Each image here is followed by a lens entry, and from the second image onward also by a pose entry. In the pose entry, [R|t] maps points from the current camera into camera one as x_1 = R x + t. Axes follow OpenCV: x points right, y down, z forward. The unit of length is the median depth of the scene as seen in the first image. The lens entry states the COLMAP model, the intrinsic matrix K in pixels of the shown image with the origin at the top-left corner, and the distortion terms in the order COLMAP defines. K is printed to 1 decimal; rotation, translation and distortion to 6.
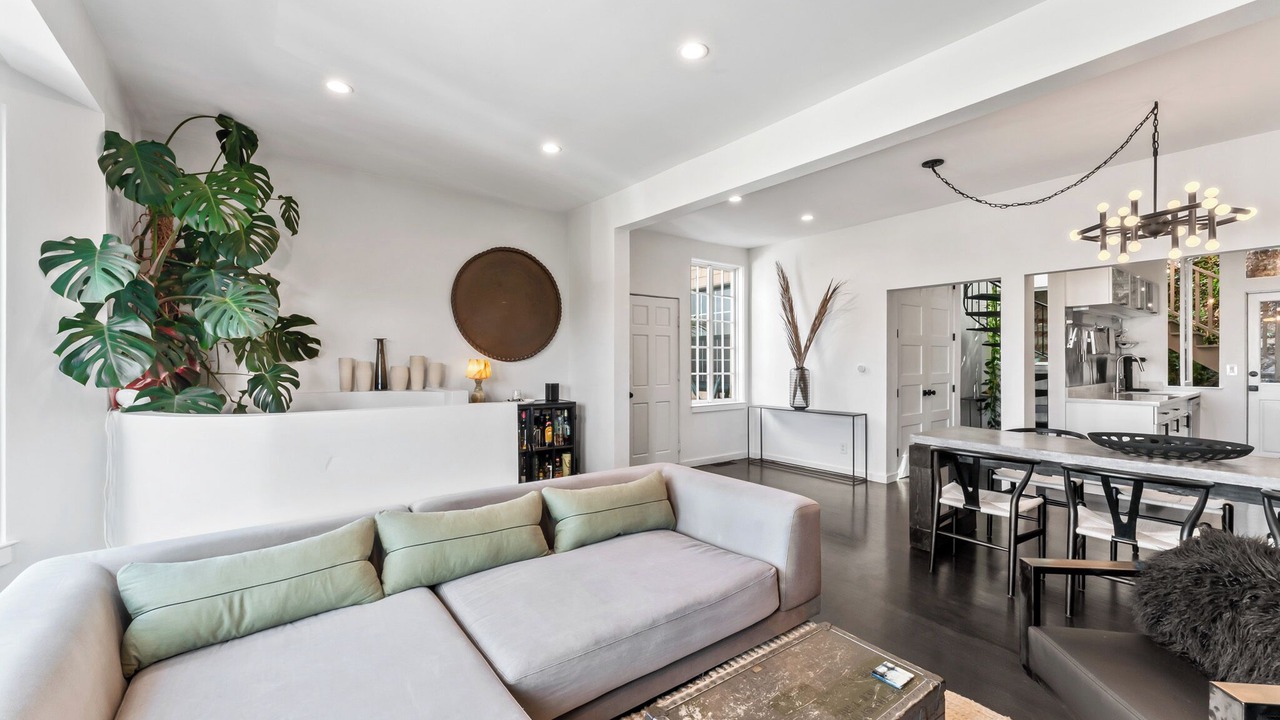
lens RADIAL K [[515.0, 0, 632.1], [0, 515.0, 362.4], [0, 0, 1]] dist [0.002357, -0.000857]
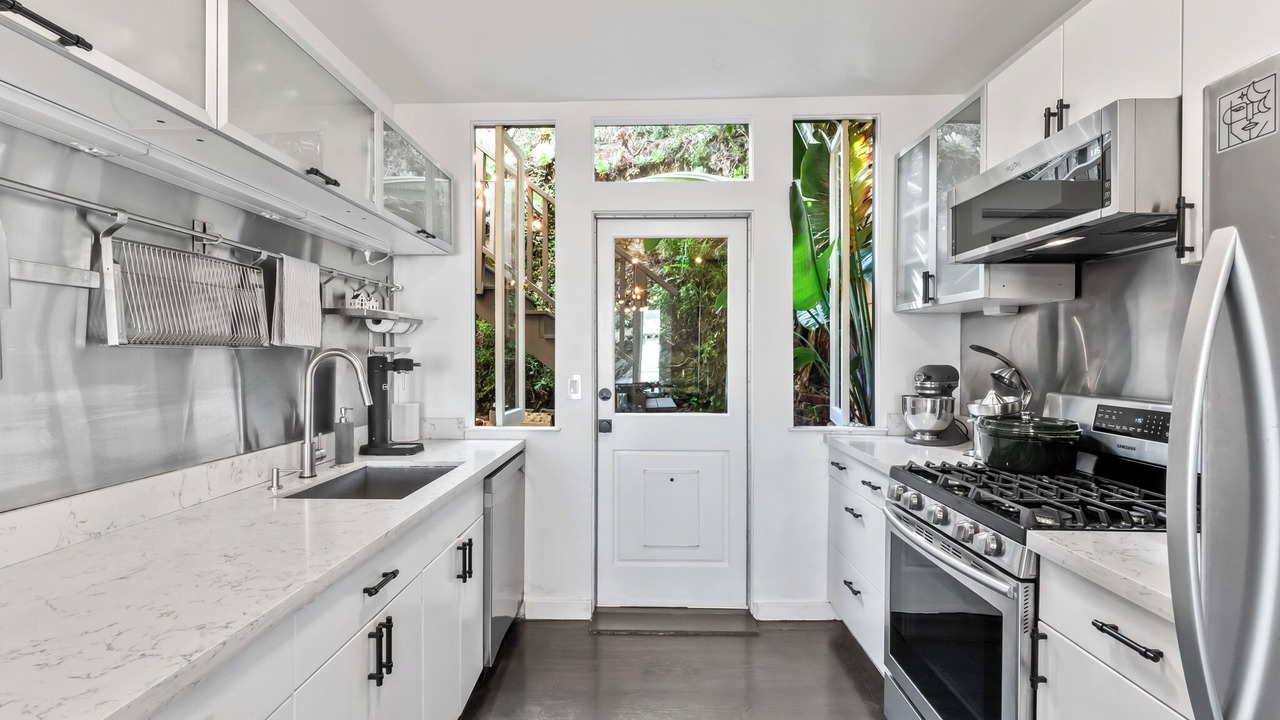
lens RADIAL K [[558.5, 0, 641.5], [0, 558.5, 355.2], [0, 0, 1]] dist [-0.006341, -0.000997]
pose [[0.584119, 0.005597, 0.811649, 0.784991], [-0.000389, 0.999978, -0.006616, -0.009591], [-0.811668, 0.003549, 0.584109, 0.654019]]
